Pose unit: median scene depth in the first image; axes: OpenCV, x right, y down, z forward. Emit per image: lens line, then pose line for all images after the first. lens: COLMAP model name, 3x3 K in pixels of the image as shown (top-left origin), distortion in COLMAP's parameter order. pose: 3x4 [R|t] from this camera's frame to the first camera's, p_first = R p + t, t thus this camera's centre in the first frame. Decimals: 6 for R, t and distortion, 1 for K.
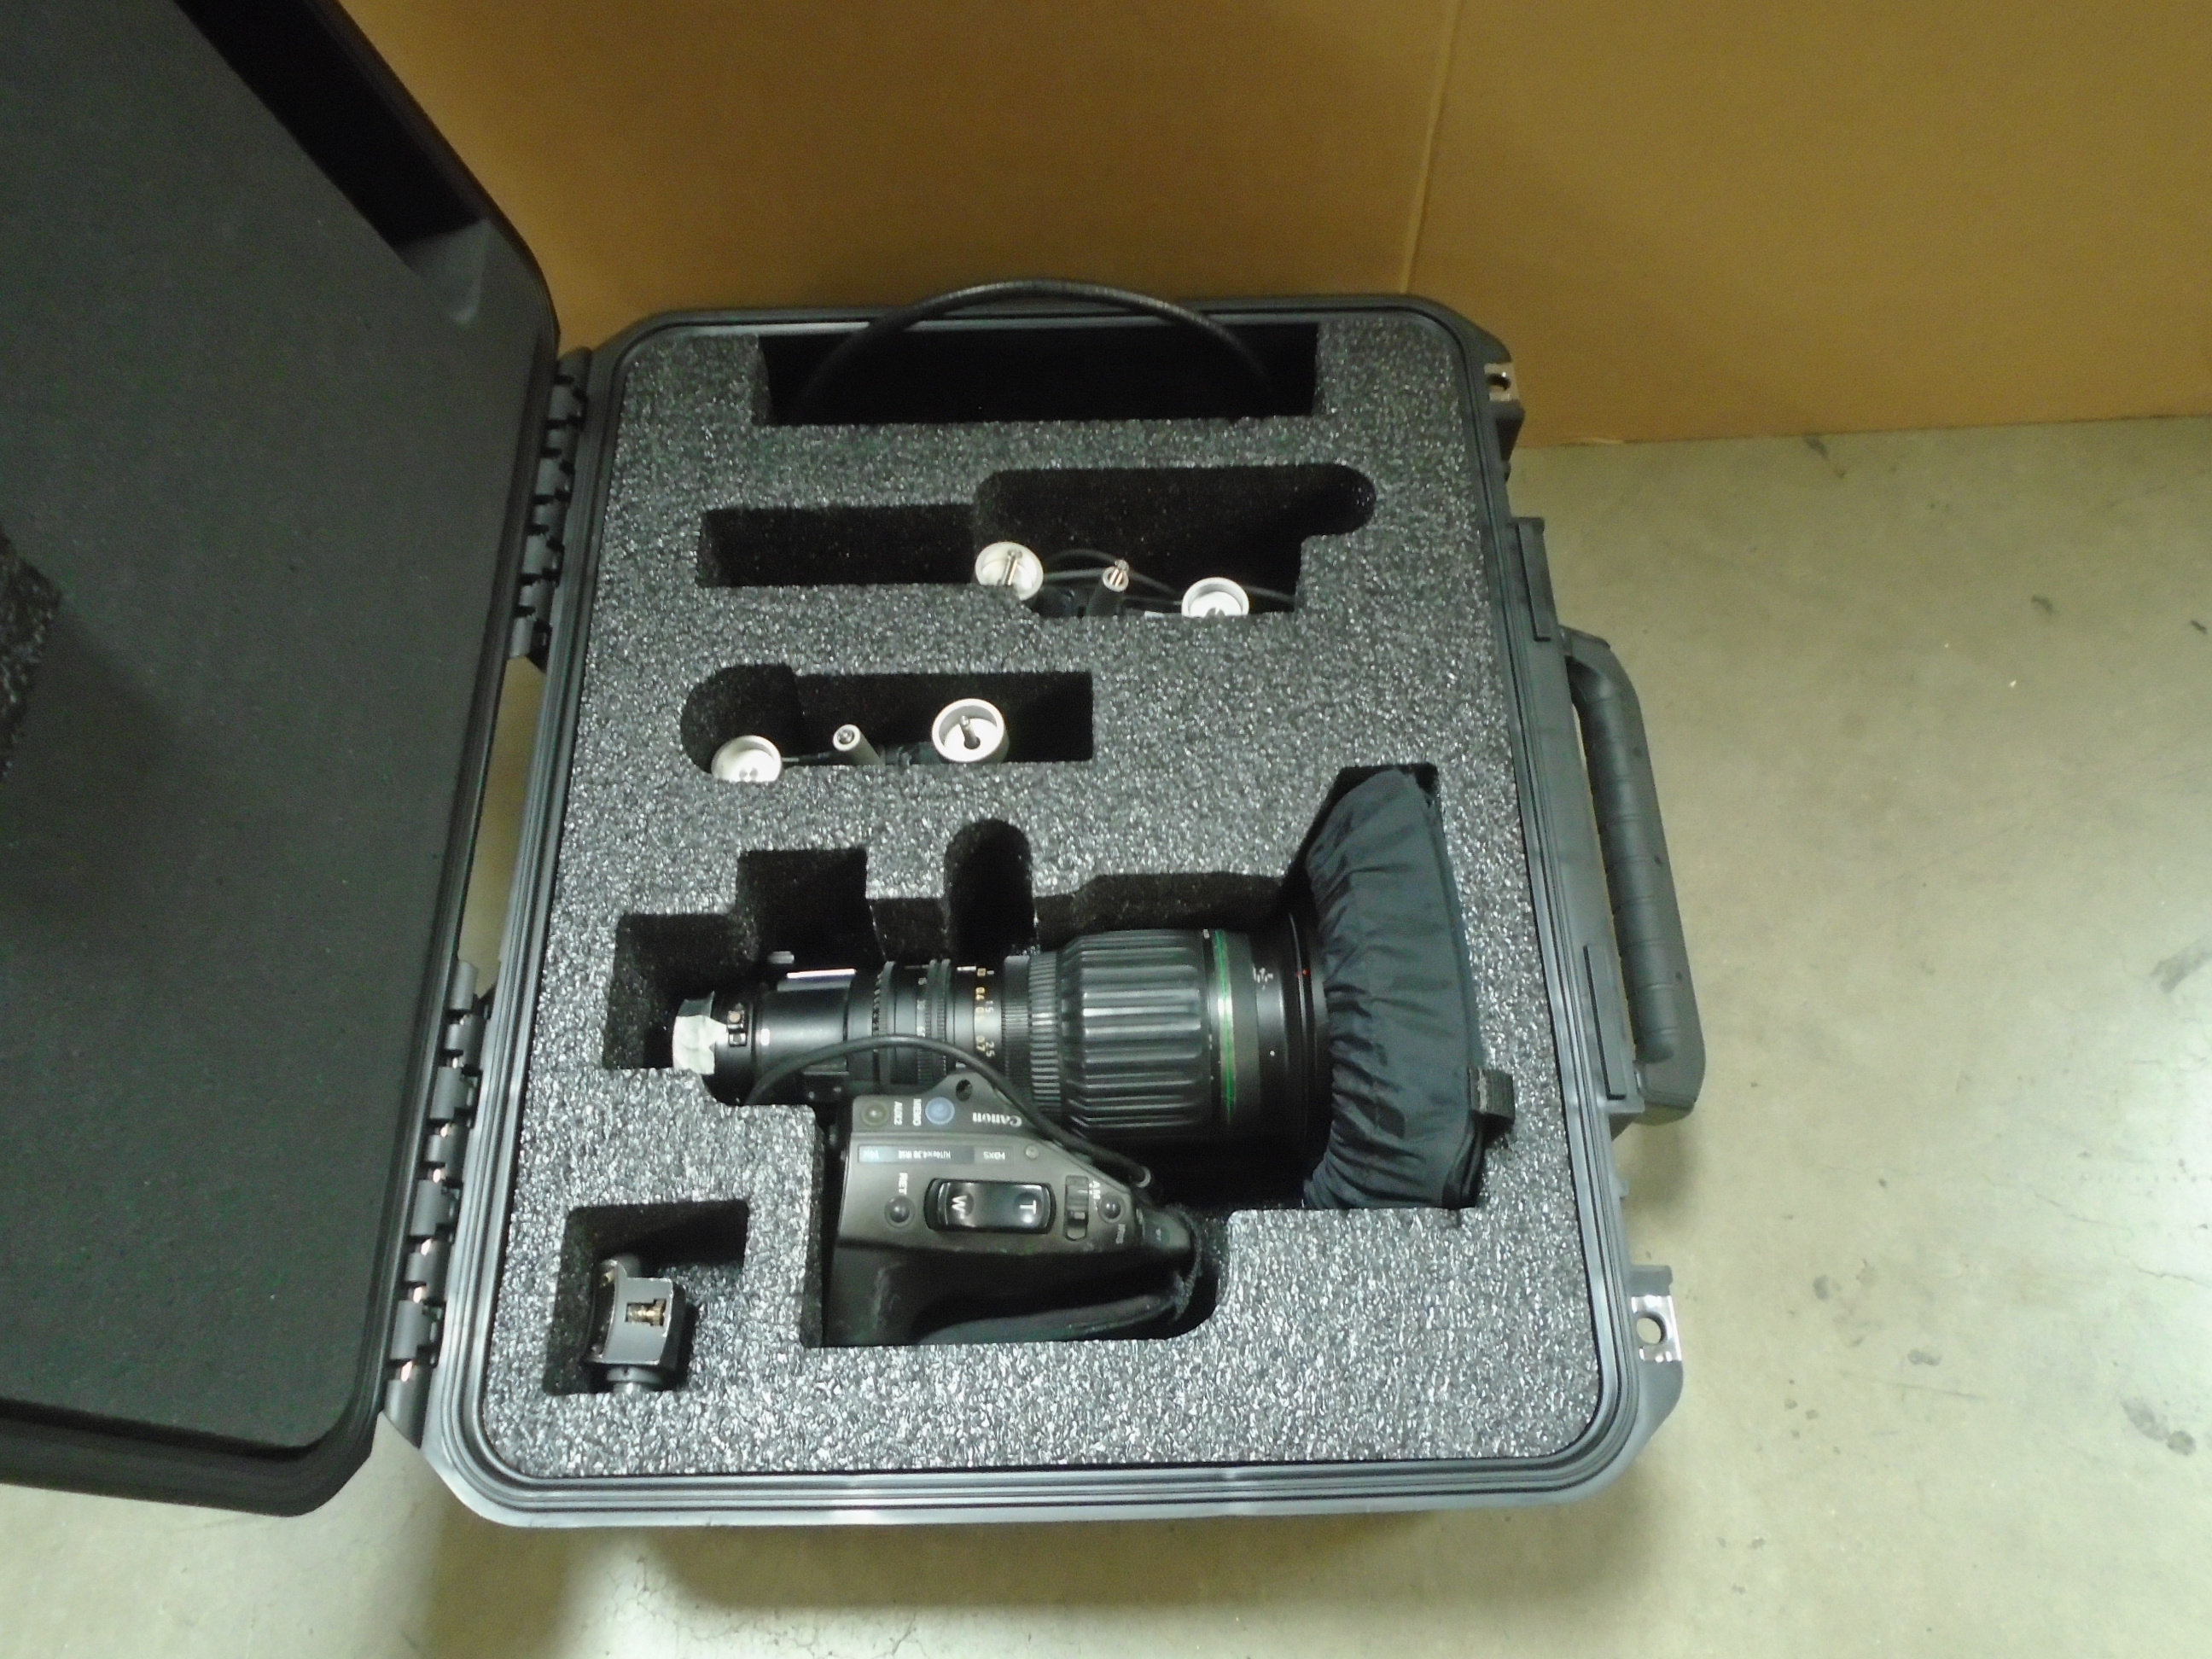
lens RADIAL K [[1689.1, 0, 1106.0], [0, 1689.1, 829.5], [0, 0, 1]] dist [-0.013033, 0.001637]
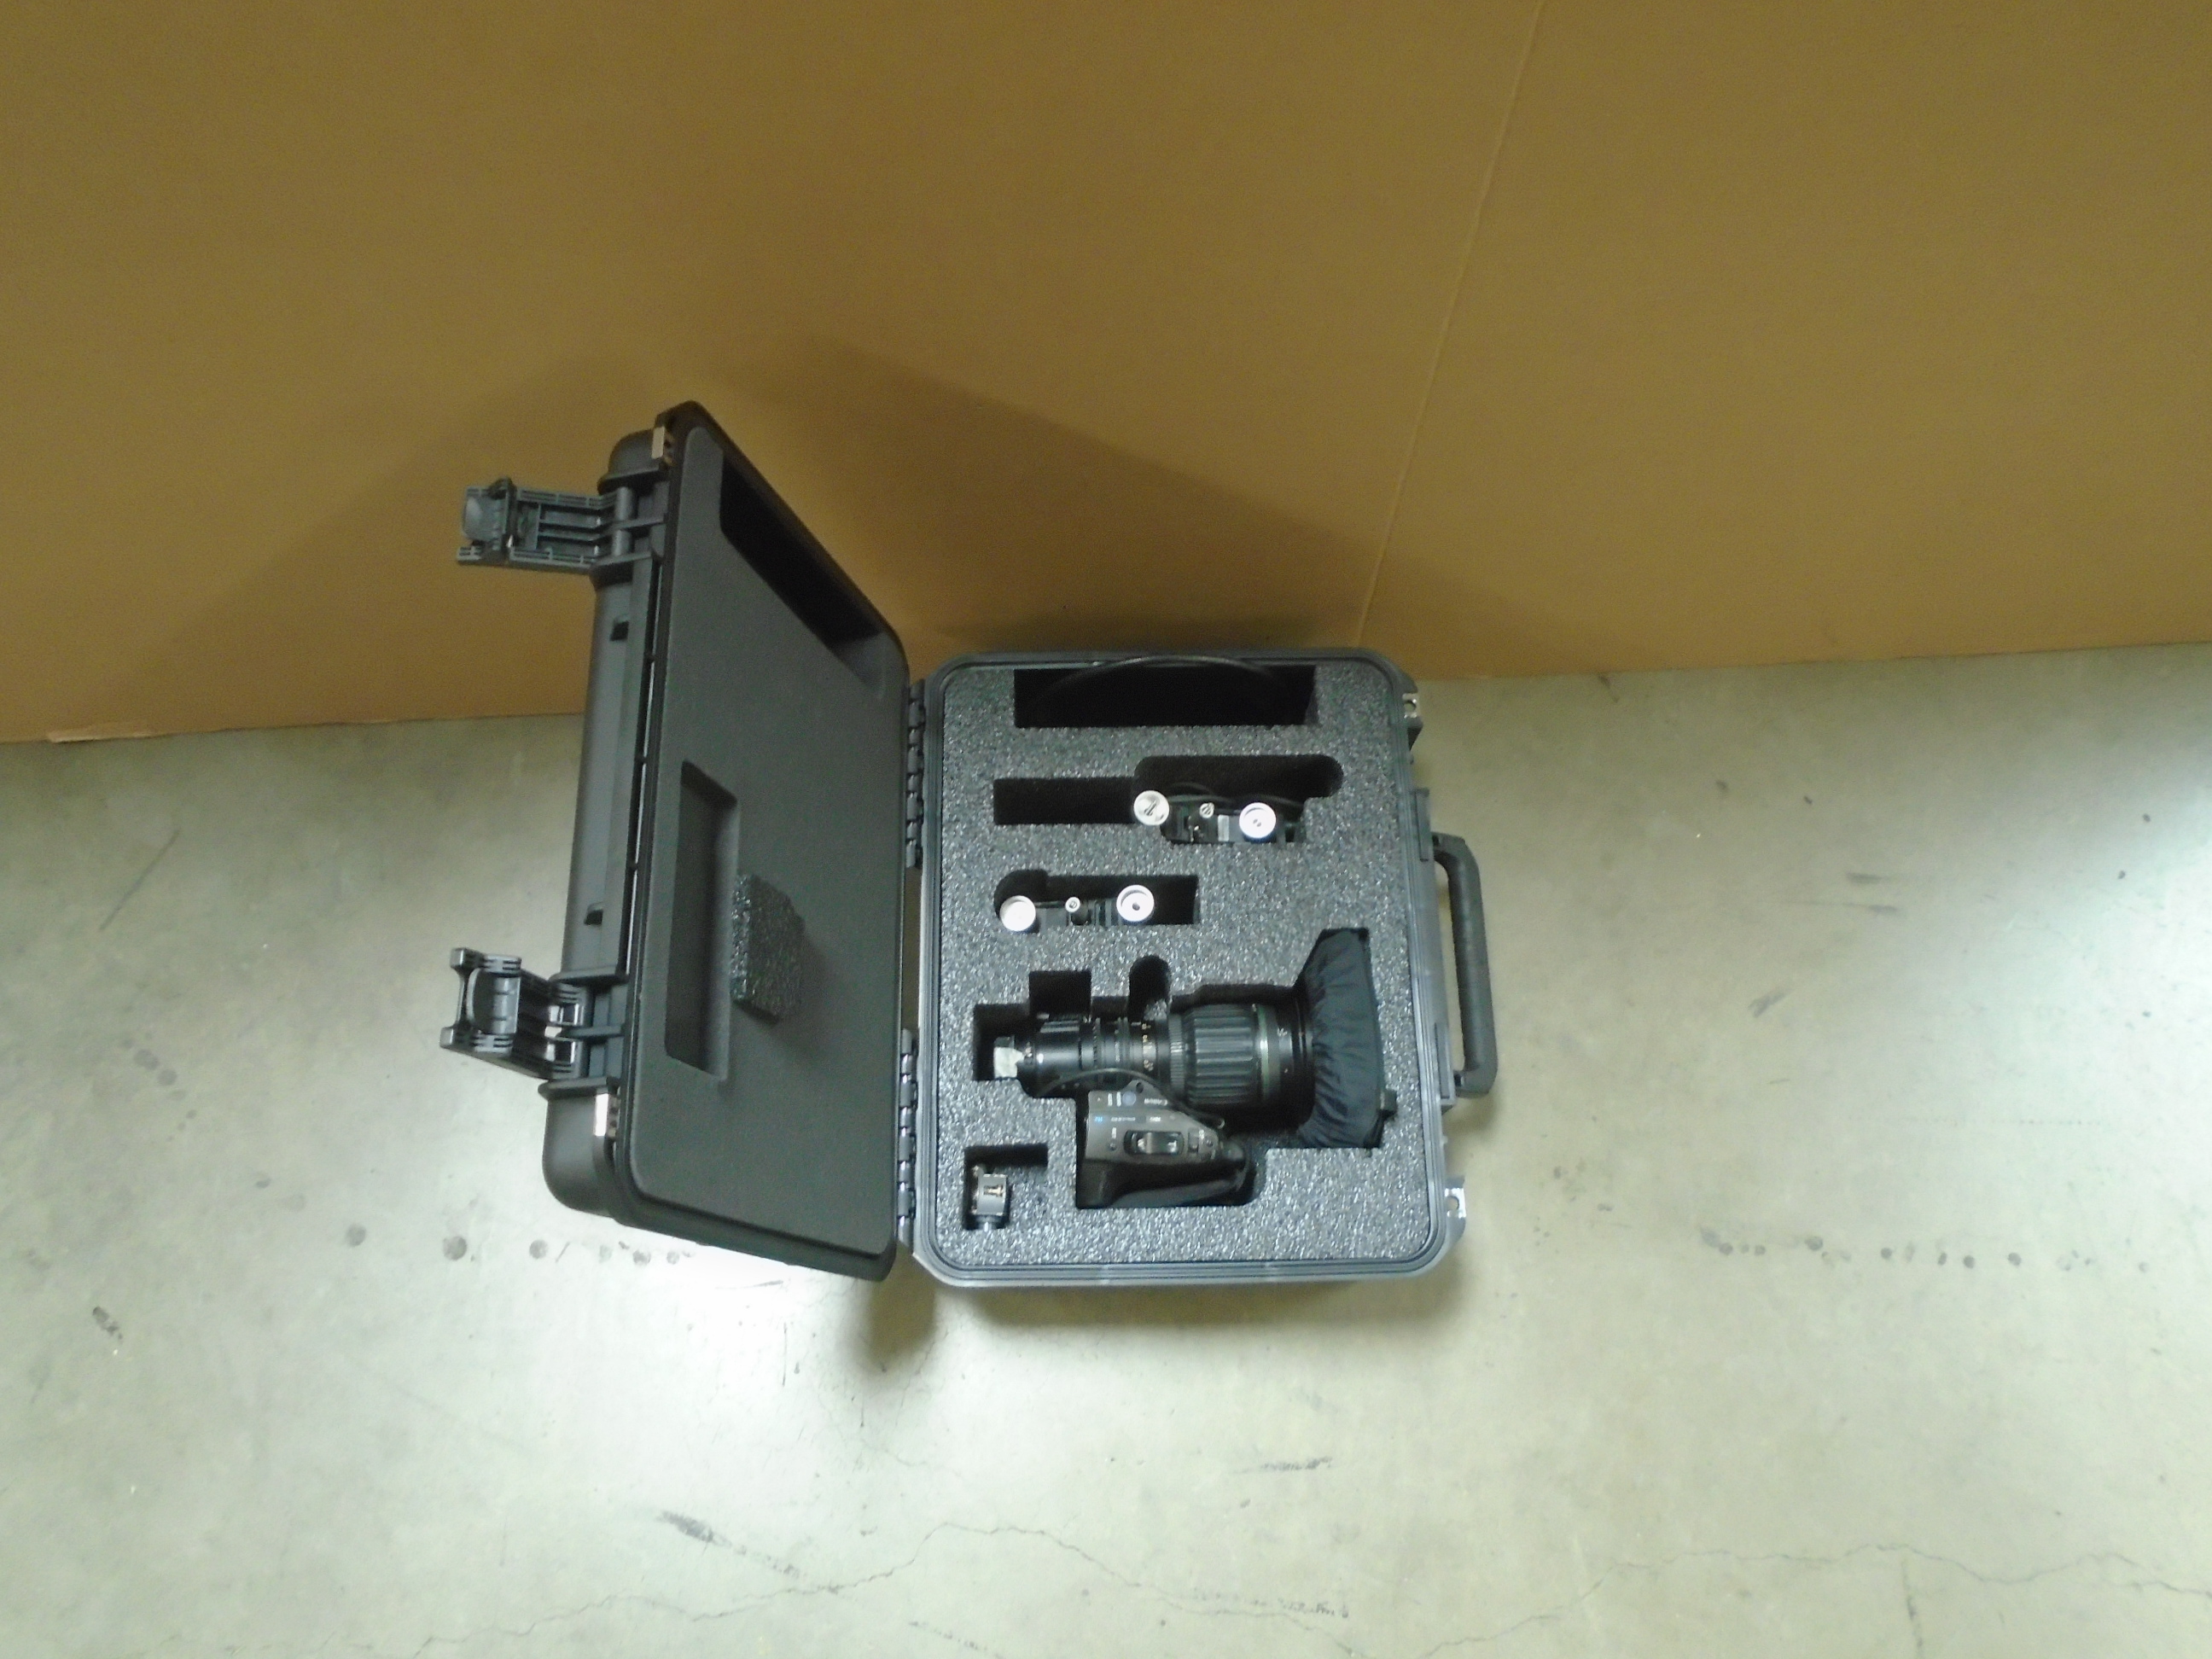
lens RADIAL K [[1689.1, 0, 1106.0], [0, 1689.1, 829.5], [0, 0, 1]] dist [-0.013033, 0.001637]
pose [[0.999866, 0.005485, 0.015441, -0.156389], [-0.007371, 0.992149, 0.124843, -0.416761], [-0.014635, -0.124940, 0.992056, -1.020657]]
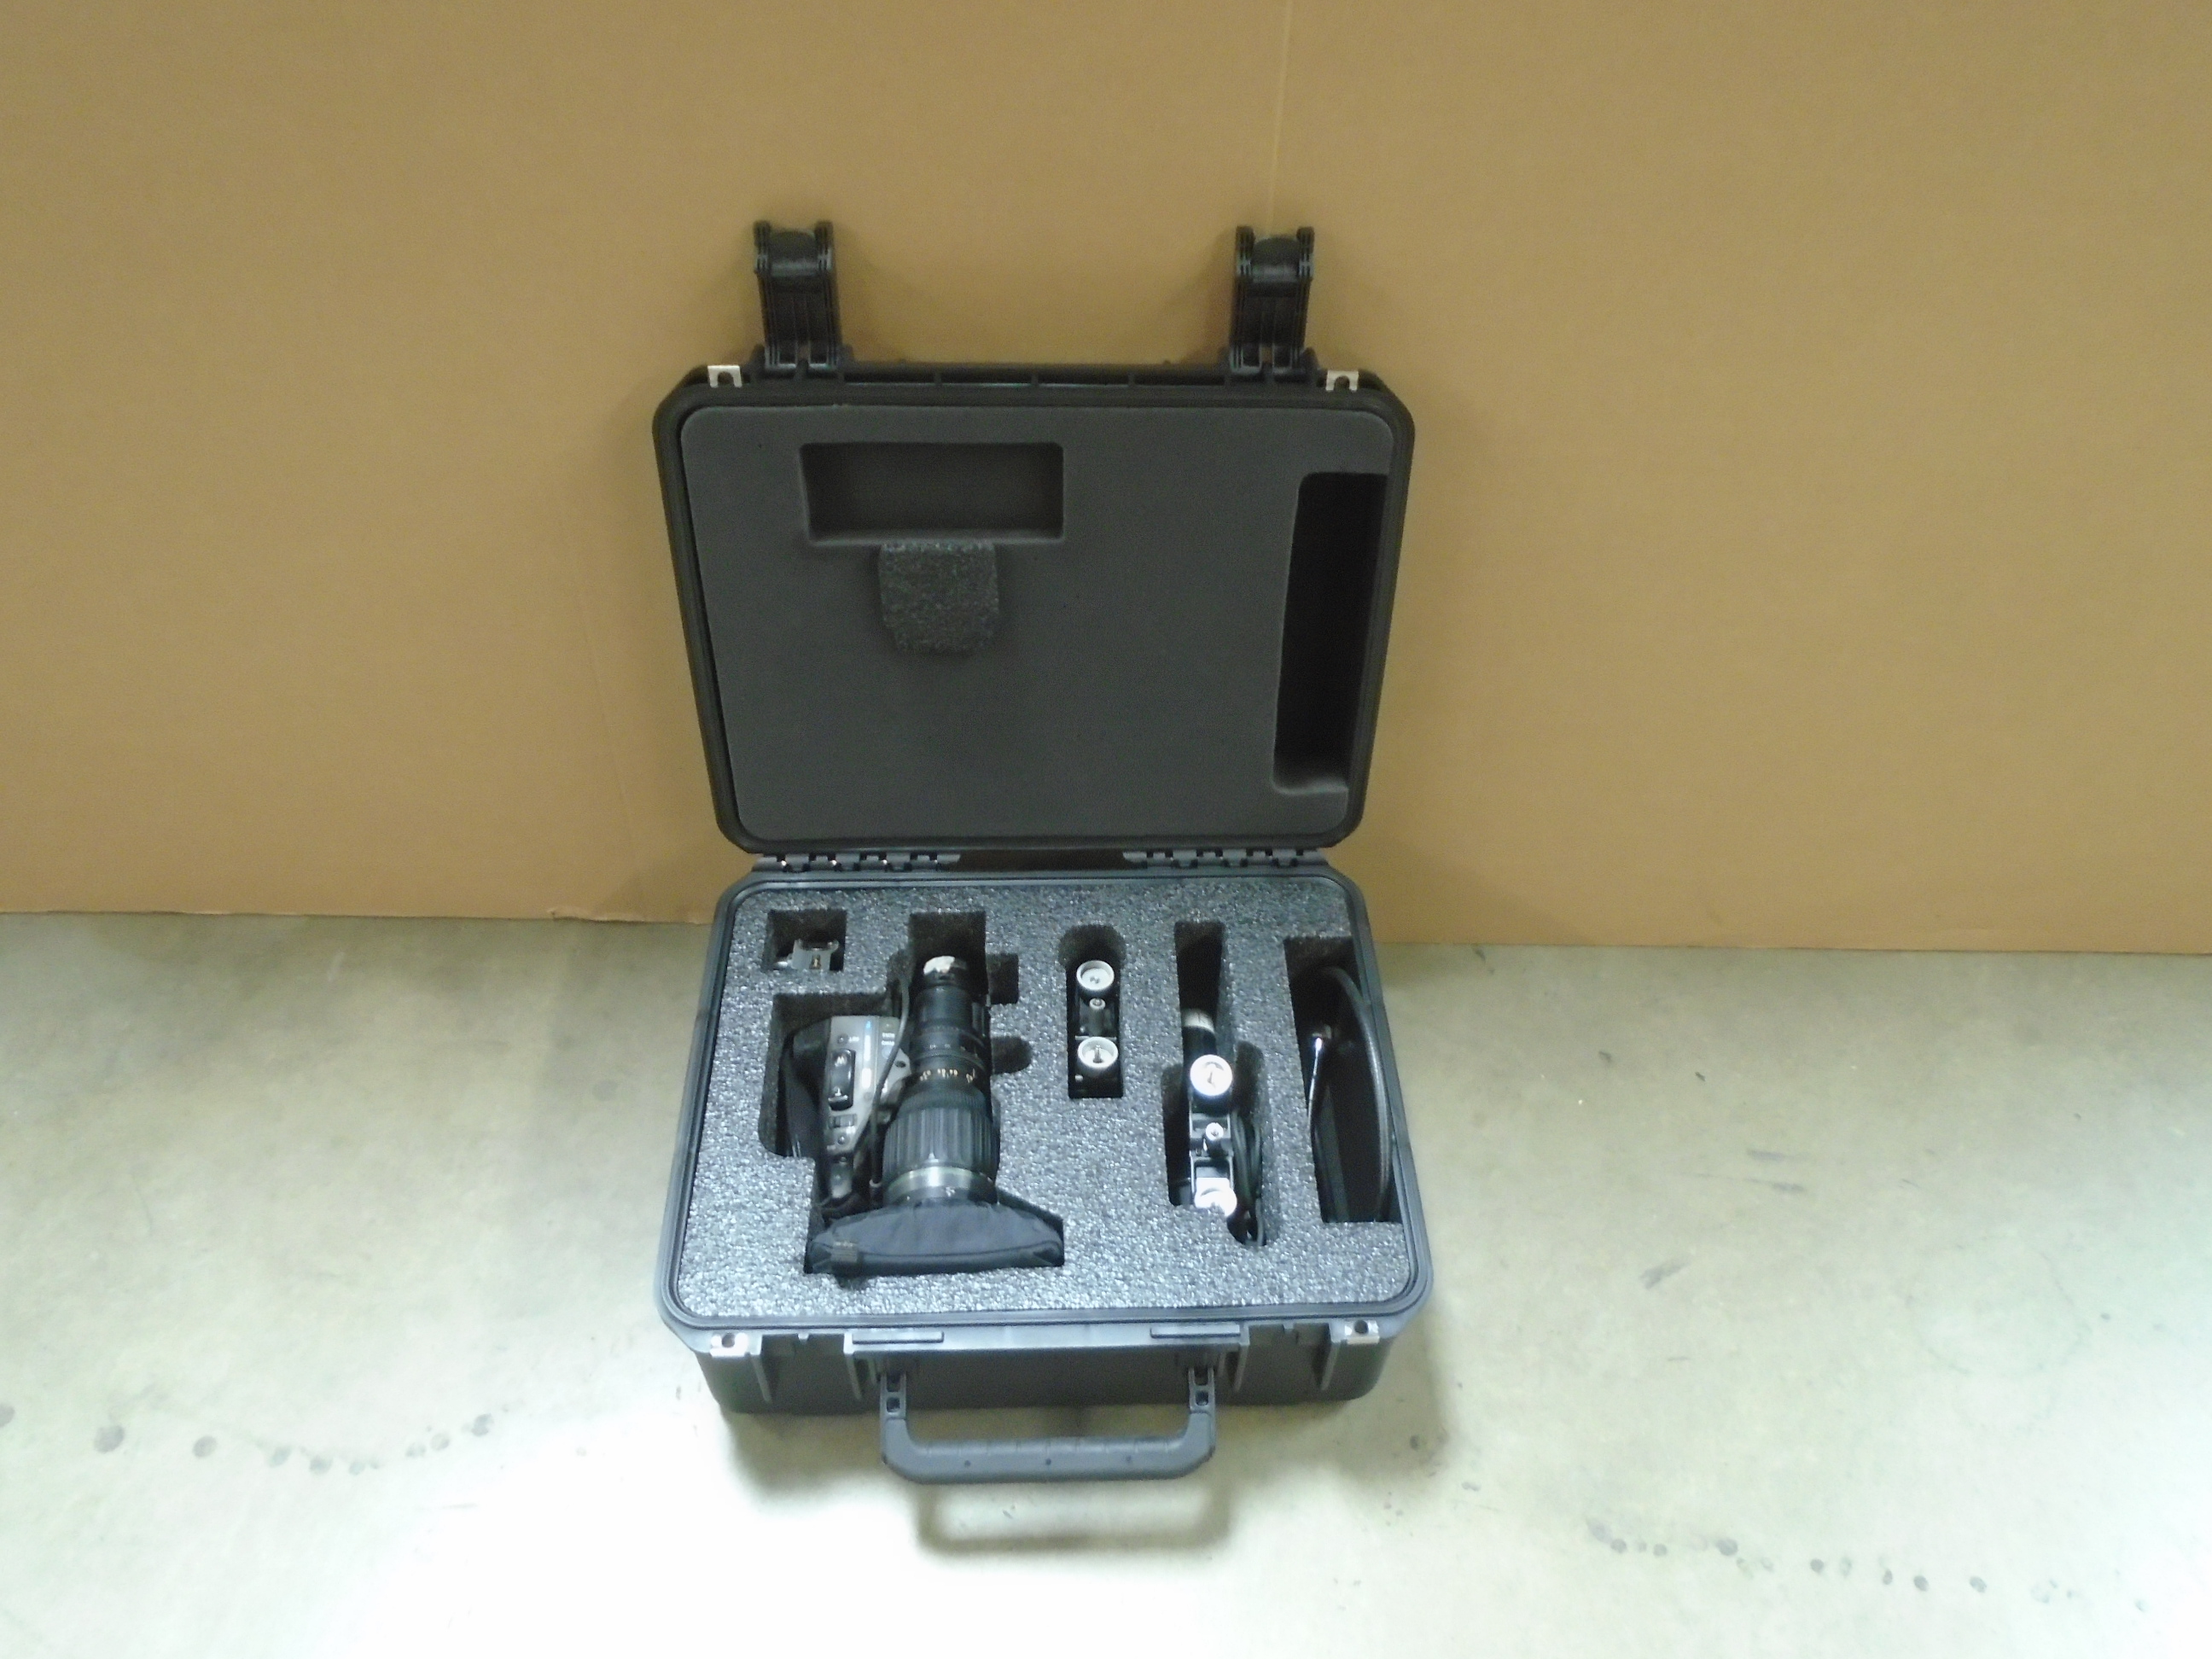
lens RADIAL K [[1689.1, 0, 1106.0], [0, 1689.1, 829.5], [0, 0, 1]] dist [-0.013033, 0.001637]
pose [[0.014523, 0.725009, -0.688586, 1.078587], [-0.901245, 0.307759, 0.305029, -0.749777], [0.433067, 0.616154, 0.657881, -0.383142]]
